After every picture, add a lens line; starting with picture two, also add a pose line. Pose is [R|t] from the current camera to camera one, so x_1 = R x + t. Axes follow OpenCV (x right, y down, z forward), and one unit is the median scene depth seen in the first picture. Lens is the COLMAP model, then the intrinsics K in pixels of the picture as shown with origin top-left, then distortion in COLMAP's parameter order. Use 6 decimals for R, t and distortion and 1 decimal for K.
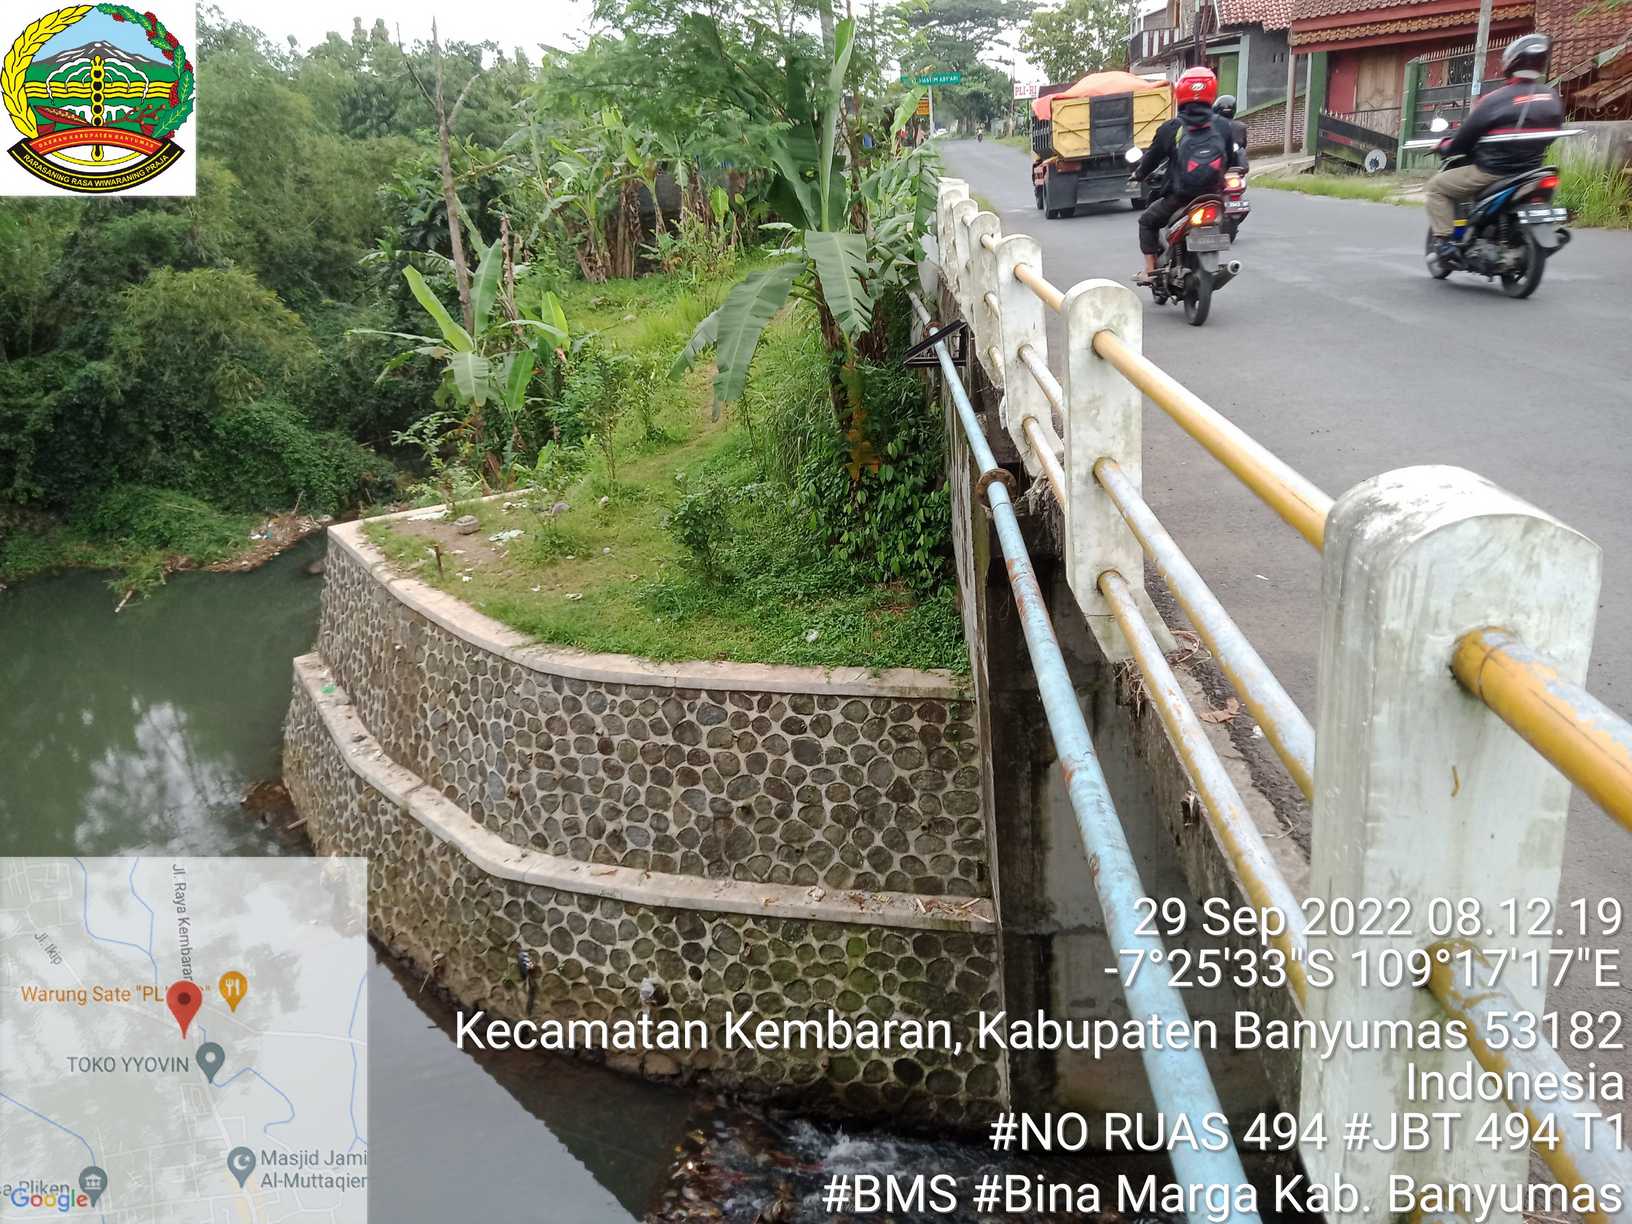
lens RADIAL K [[1232.3, 0, 813.3], [0, 1232.3, 635.3], [0, 0, 1]] dist [0.033598, 0.005741]
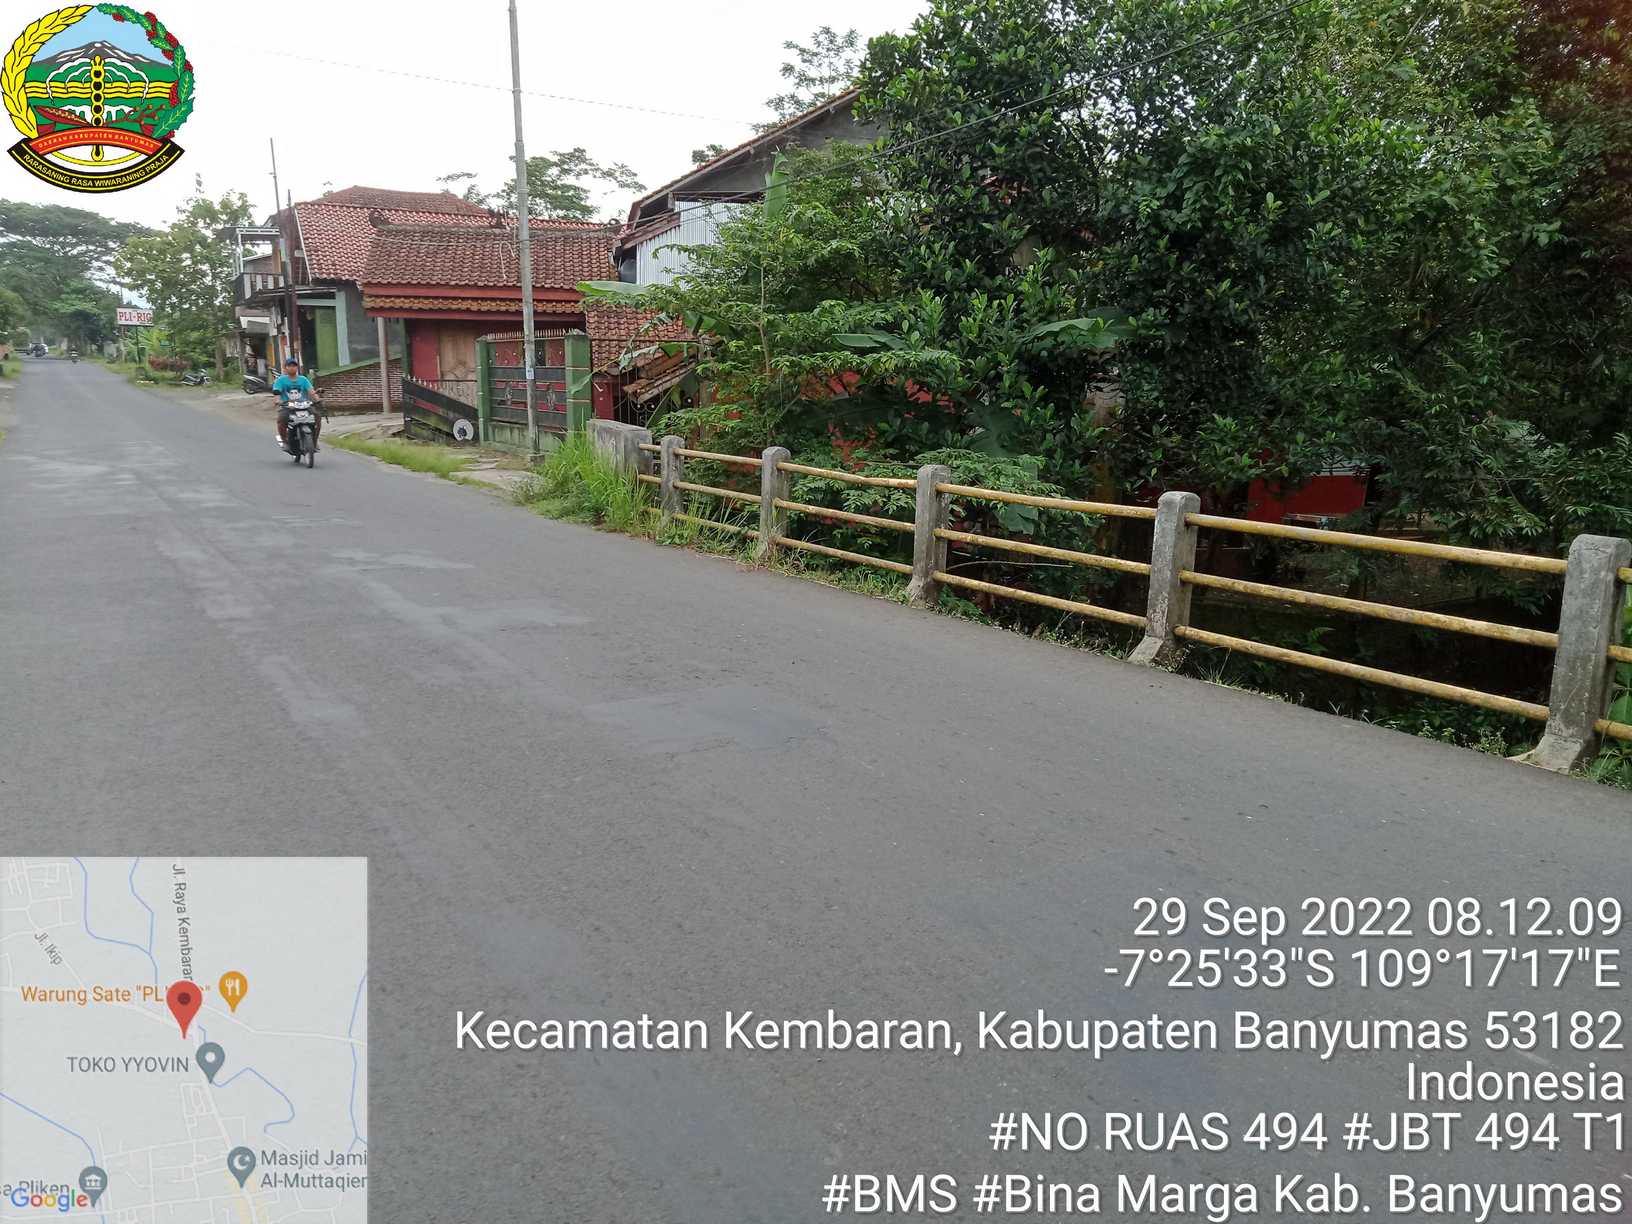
lens RADIAL K [[1165.9, 0, 819.9], [0, 1165.9, 618.7], [0, 0, 1]] dist [0.001453, 0.003792]
pose [[0.812626, -0.031847, 0.581915, 0.115126], [0.134756, 0.981714, -0.134456, -0.061236], [-0.566992, 0.187680, 0.802058, 0.112770]]
